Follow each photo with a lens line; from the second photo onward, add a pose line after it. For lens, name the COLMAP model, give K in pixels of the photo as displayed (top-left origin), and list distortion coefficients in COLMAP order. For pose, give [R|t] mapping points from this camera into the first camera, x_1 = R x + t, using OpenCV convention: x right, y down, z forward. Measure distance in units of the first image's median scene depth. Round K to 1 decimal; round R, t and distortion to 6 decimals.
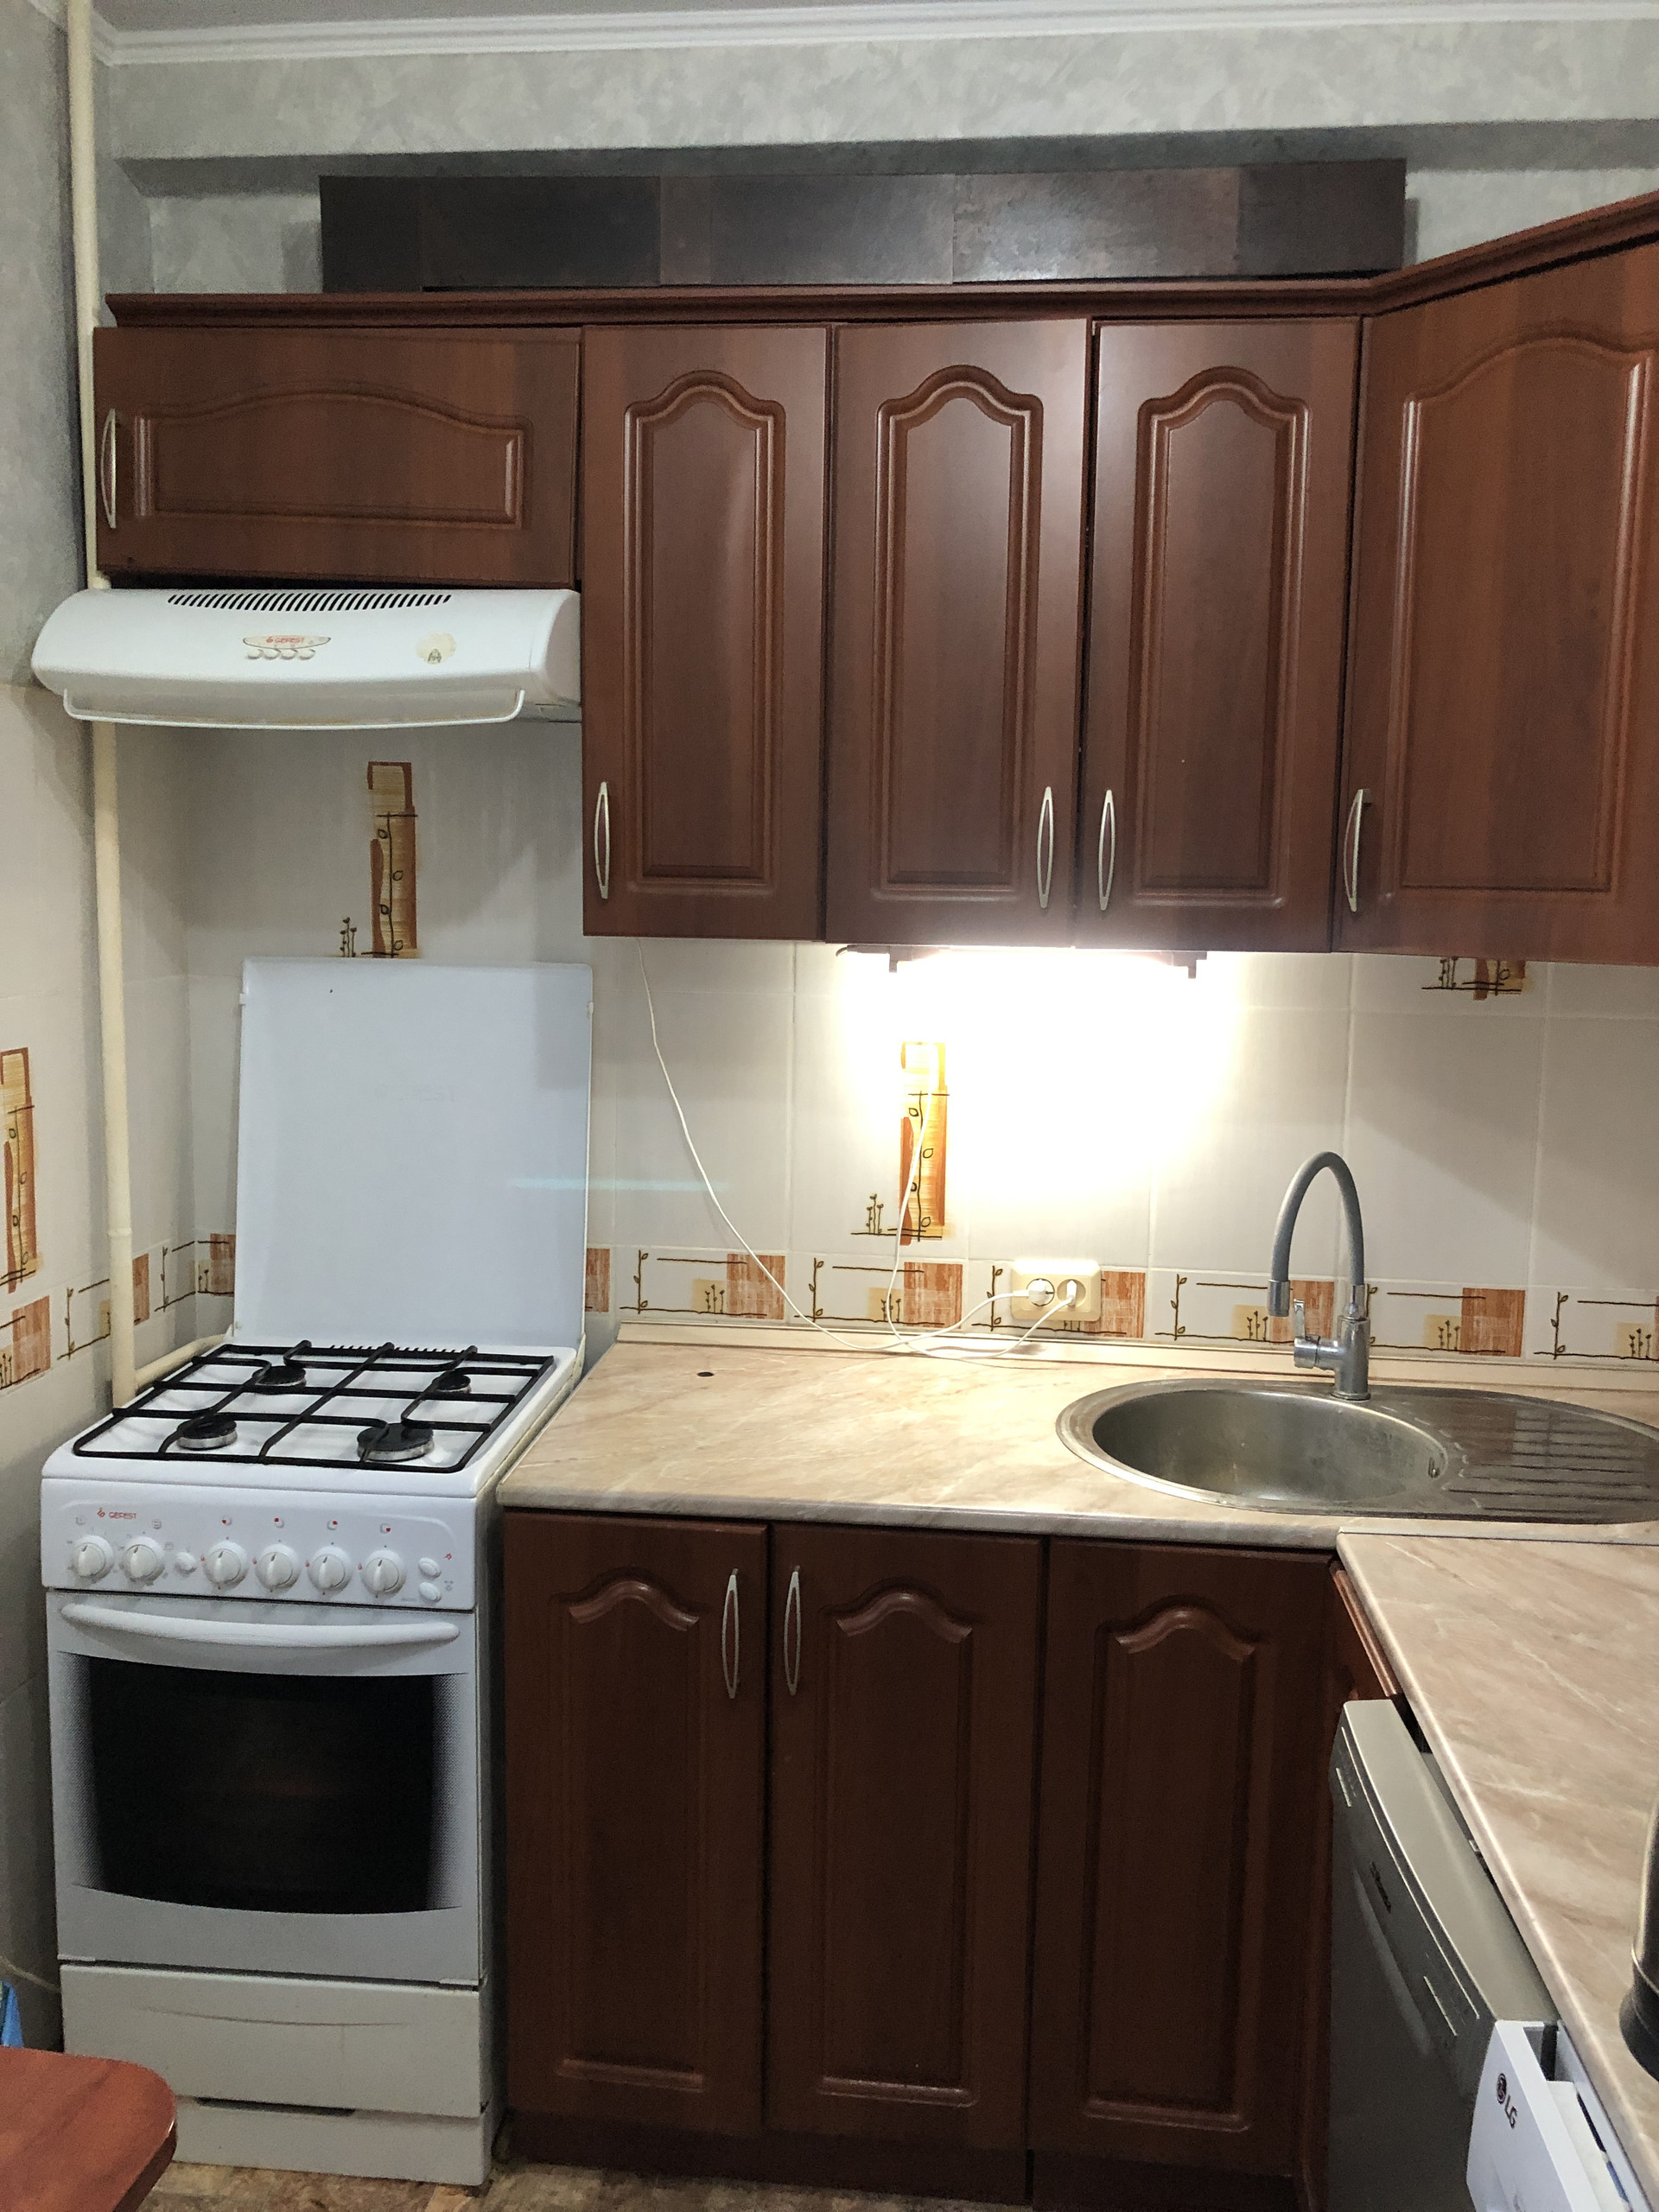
lens RADIAL K [[1800.3, 0, 829.4], [0, 1800.3, 1094.0], [0, 0, 1]] dist [0.028820, -0.010385]
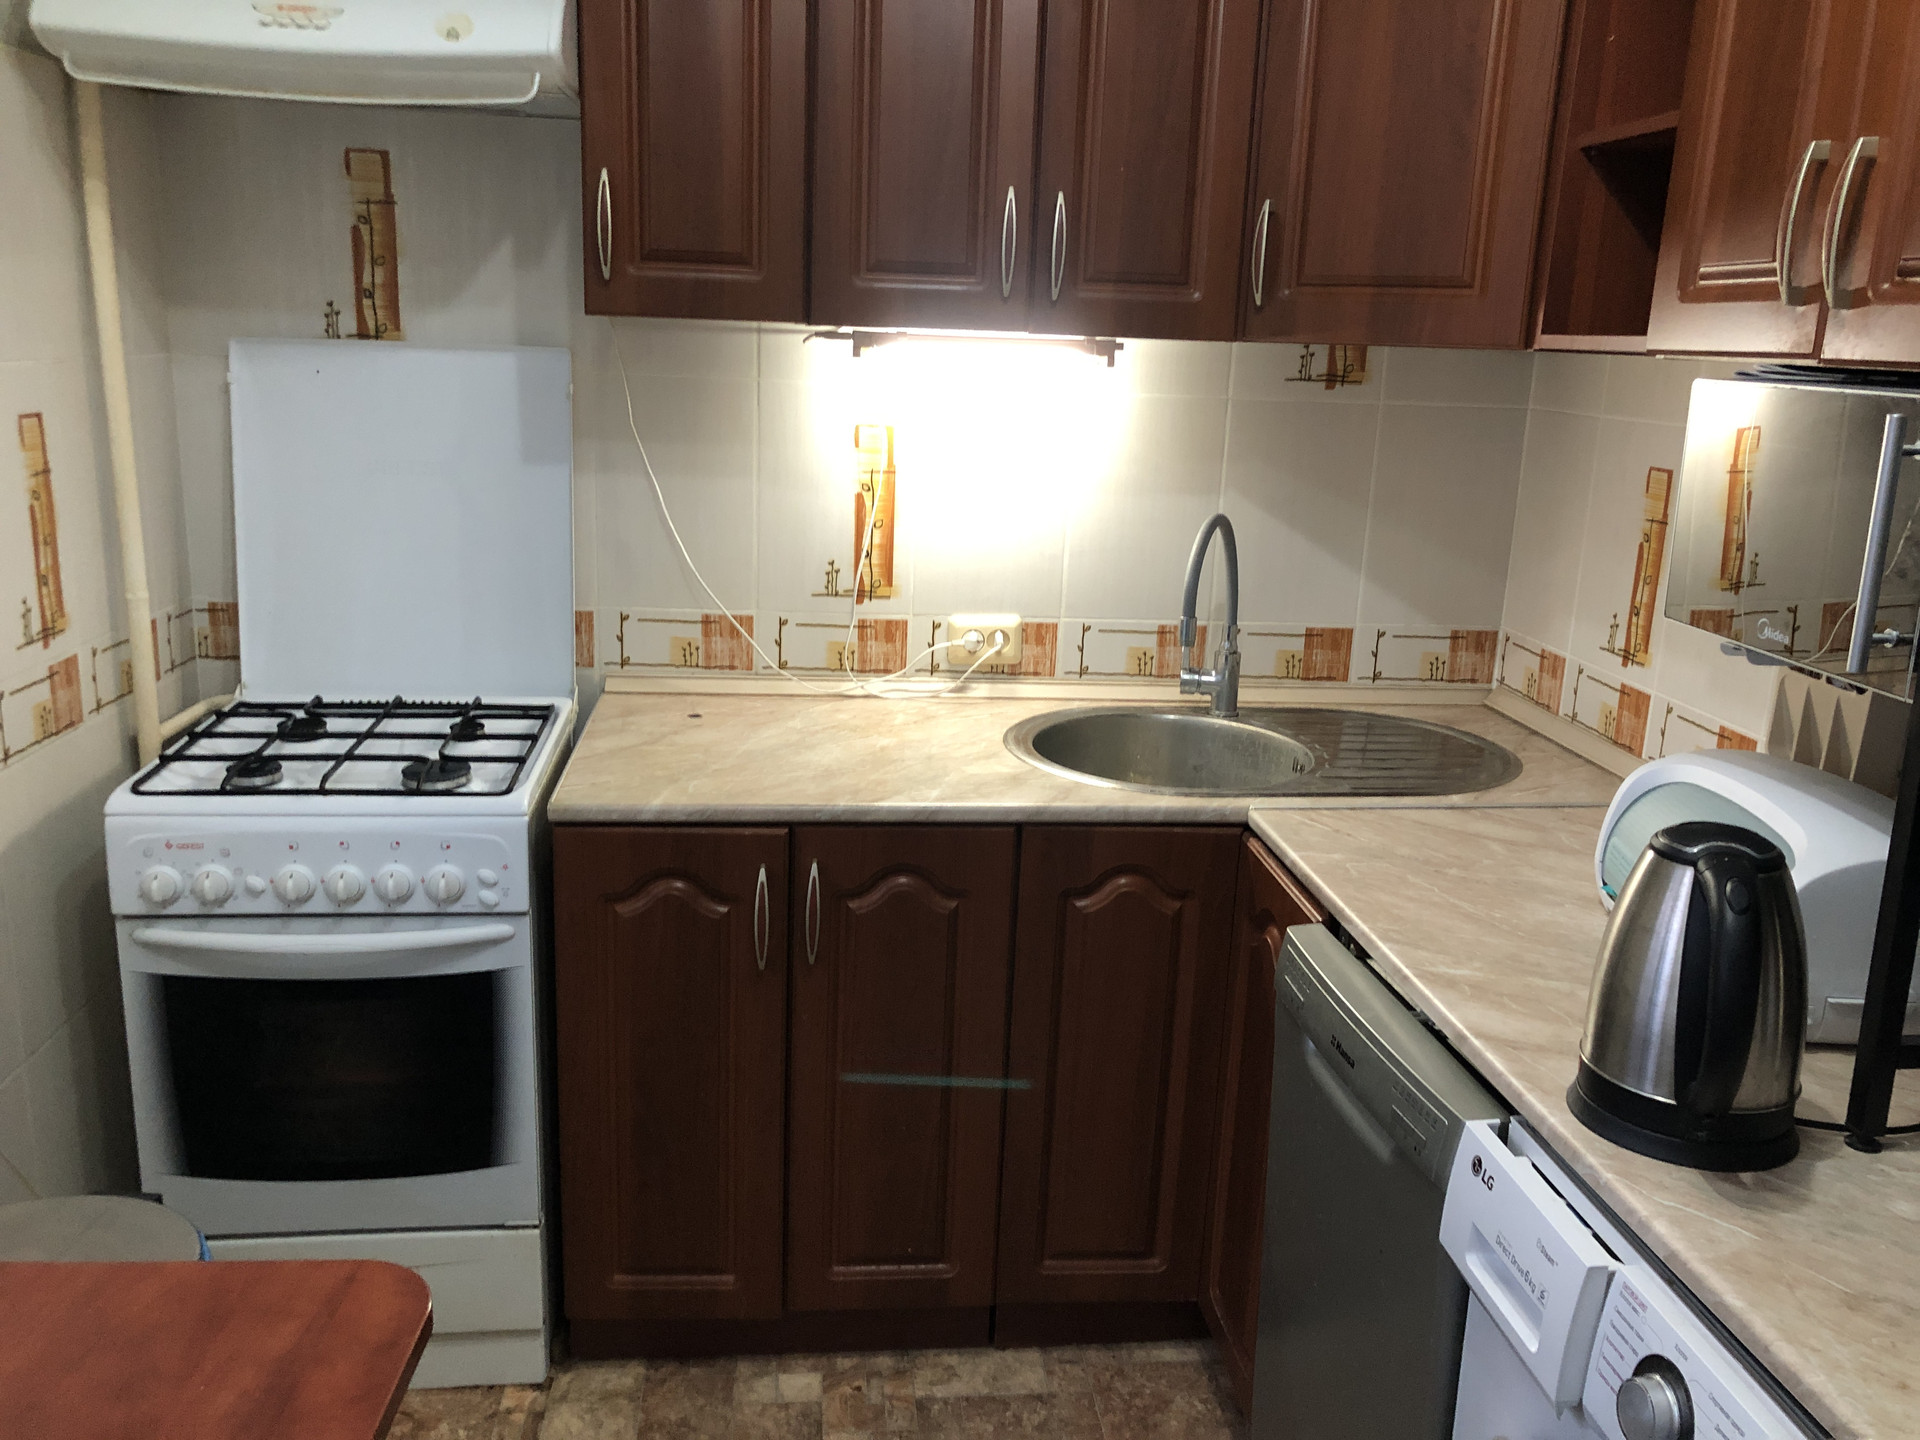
lens RADIAL K [[1550.9, 0, 957.7], [0, 1550.9, 727.9], [0, 0, 1]] dist [0.021272, -0.009097]
pose [[0.979258, -0.031782, 0.200109, -0.115898], [0.004942, 0.991074, 0.133220, 0.037130], [-0.202557, -0.129468, 0.970674, 0.003926]]
